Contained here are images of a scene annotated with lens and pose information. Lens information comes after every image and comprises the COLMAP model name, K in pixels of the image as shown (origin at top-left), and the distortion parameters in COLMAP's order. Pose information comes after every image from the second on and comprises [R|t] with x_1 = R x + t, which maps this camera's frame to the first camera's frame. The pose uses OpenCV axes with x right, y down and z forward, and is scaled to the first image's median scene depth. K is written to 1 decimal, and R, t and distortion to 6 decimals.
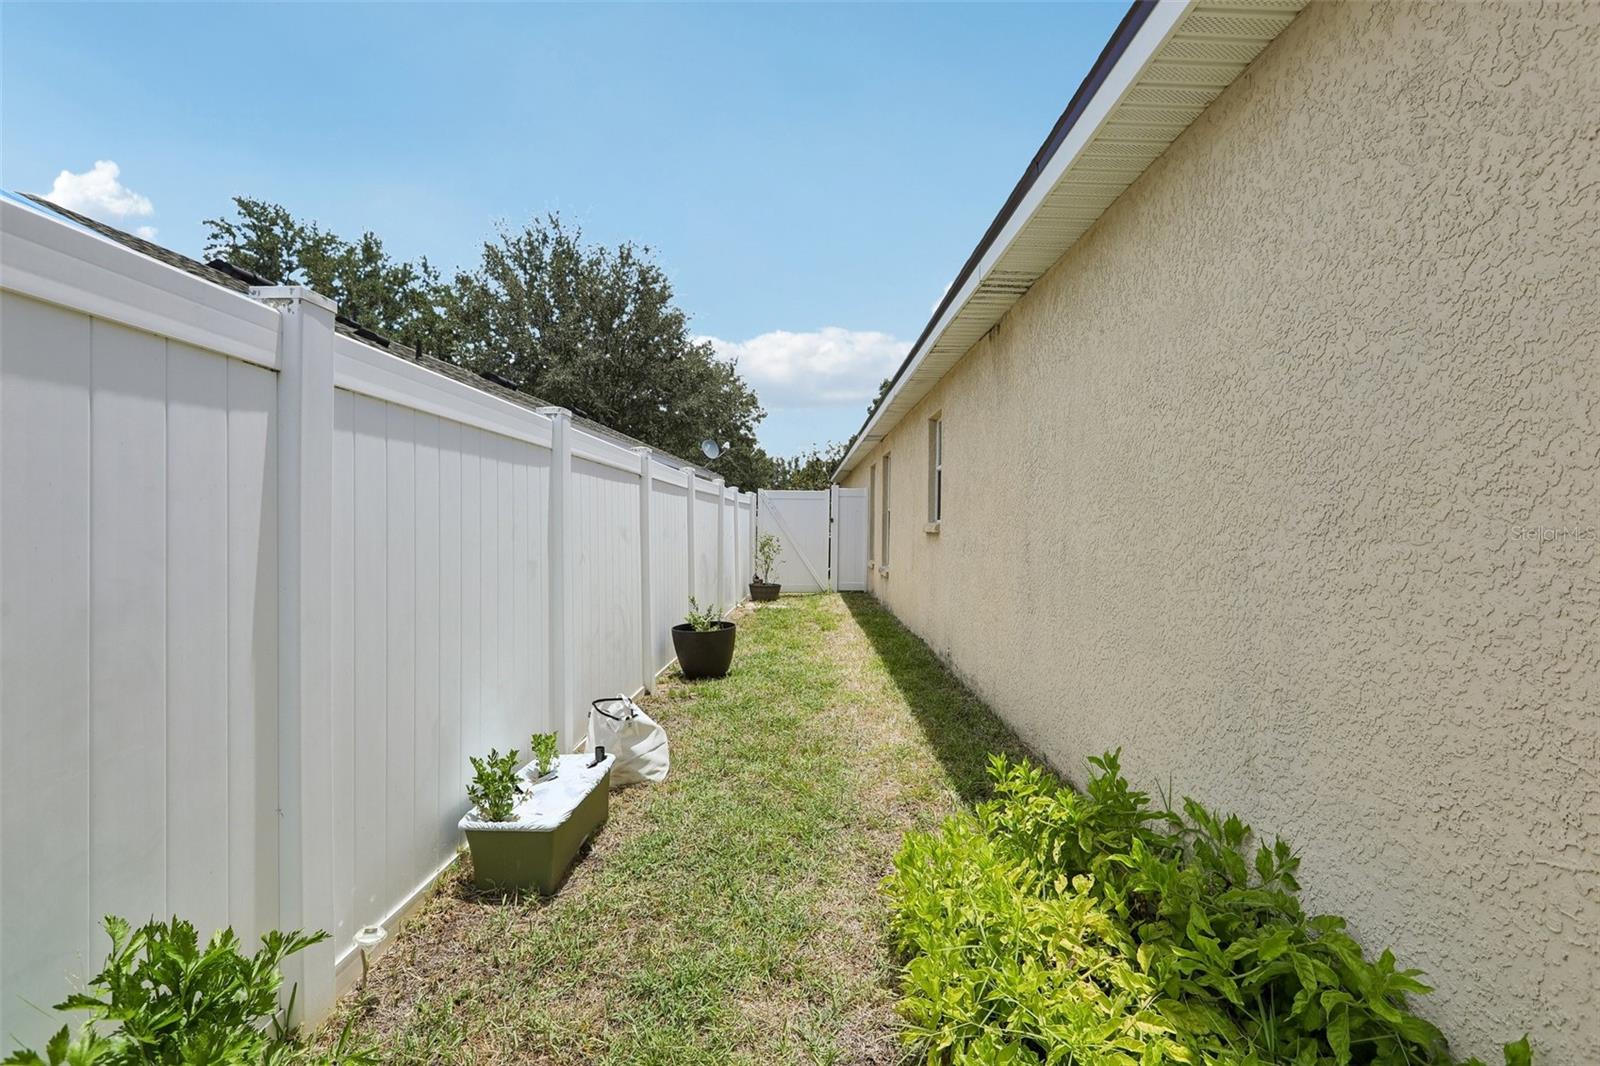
lens RADIAL K [[738.8, 0, 801.8], [0, 738.8, 531.3], [0, 0, 1]] dist [-0.054089, 0.017449]
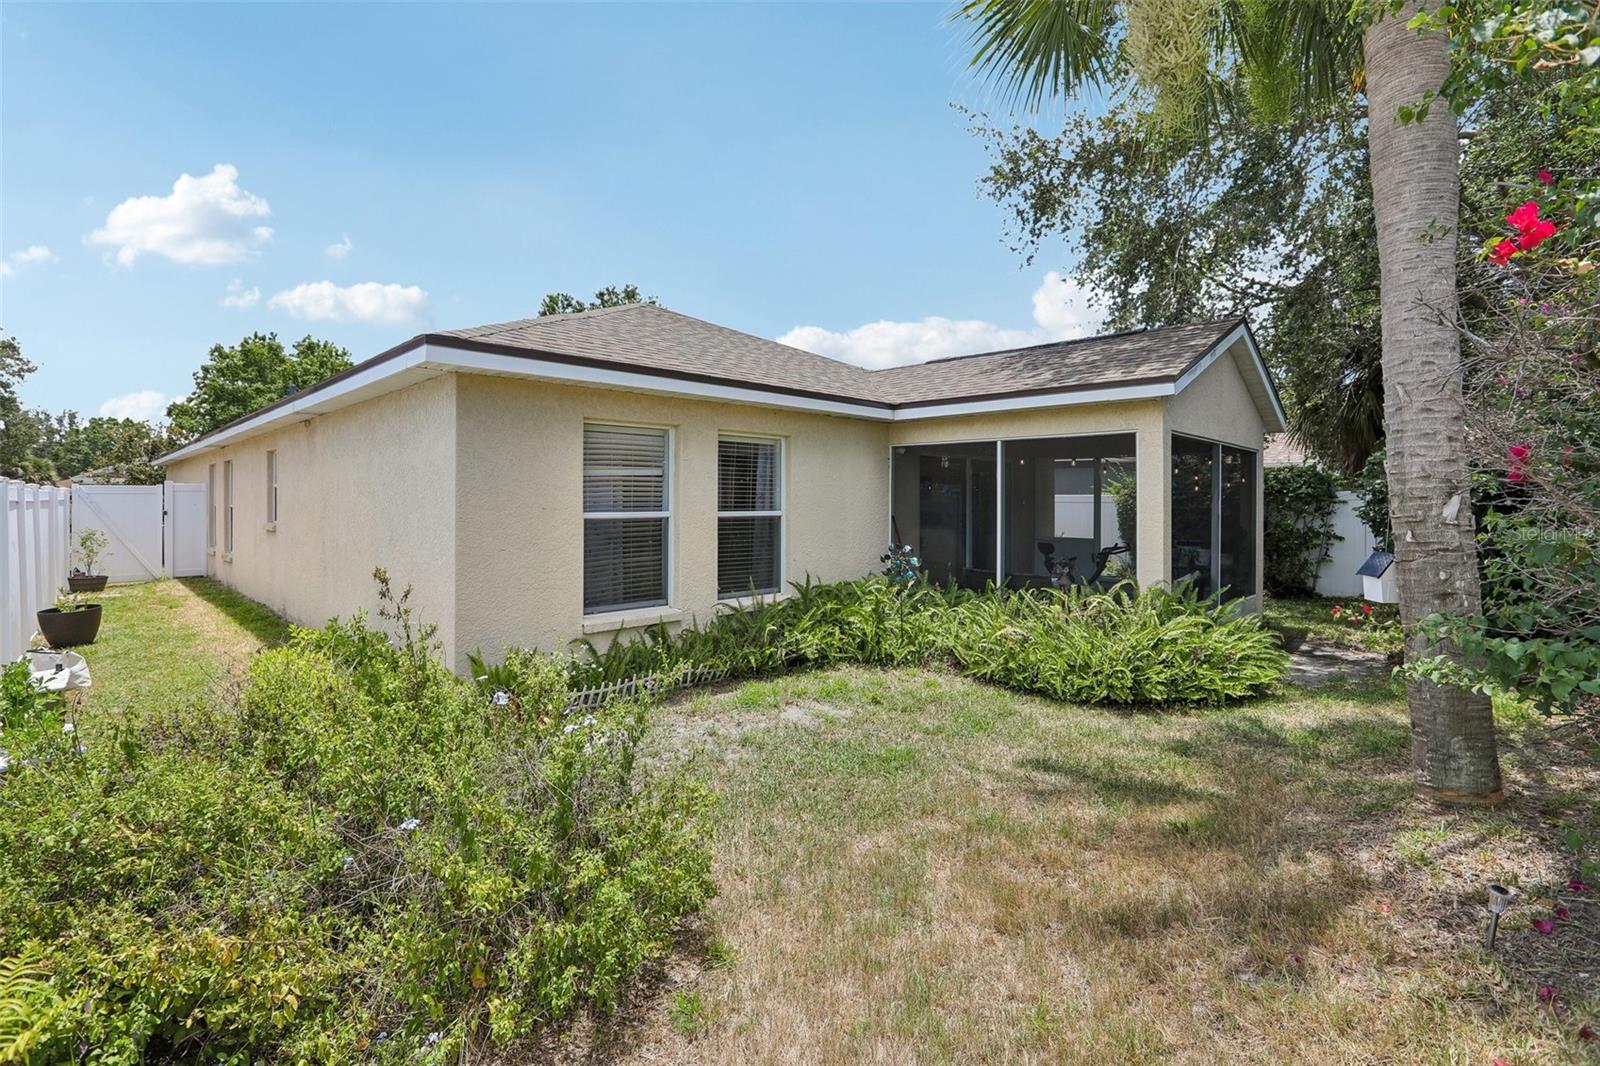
lens RADIAL K [[738.8, 0, 802.2], [0, 738.8, 503.4], [0, 0, 1]] dist [-0.054089, 0.017449]
pose [[0.697200, -0.014498, 0.716730, -0.070411], [0.011105, 0.999894, 0.009424, -0.033342], [-0.716790, 0.001389, 0.697287, -0.473316]]
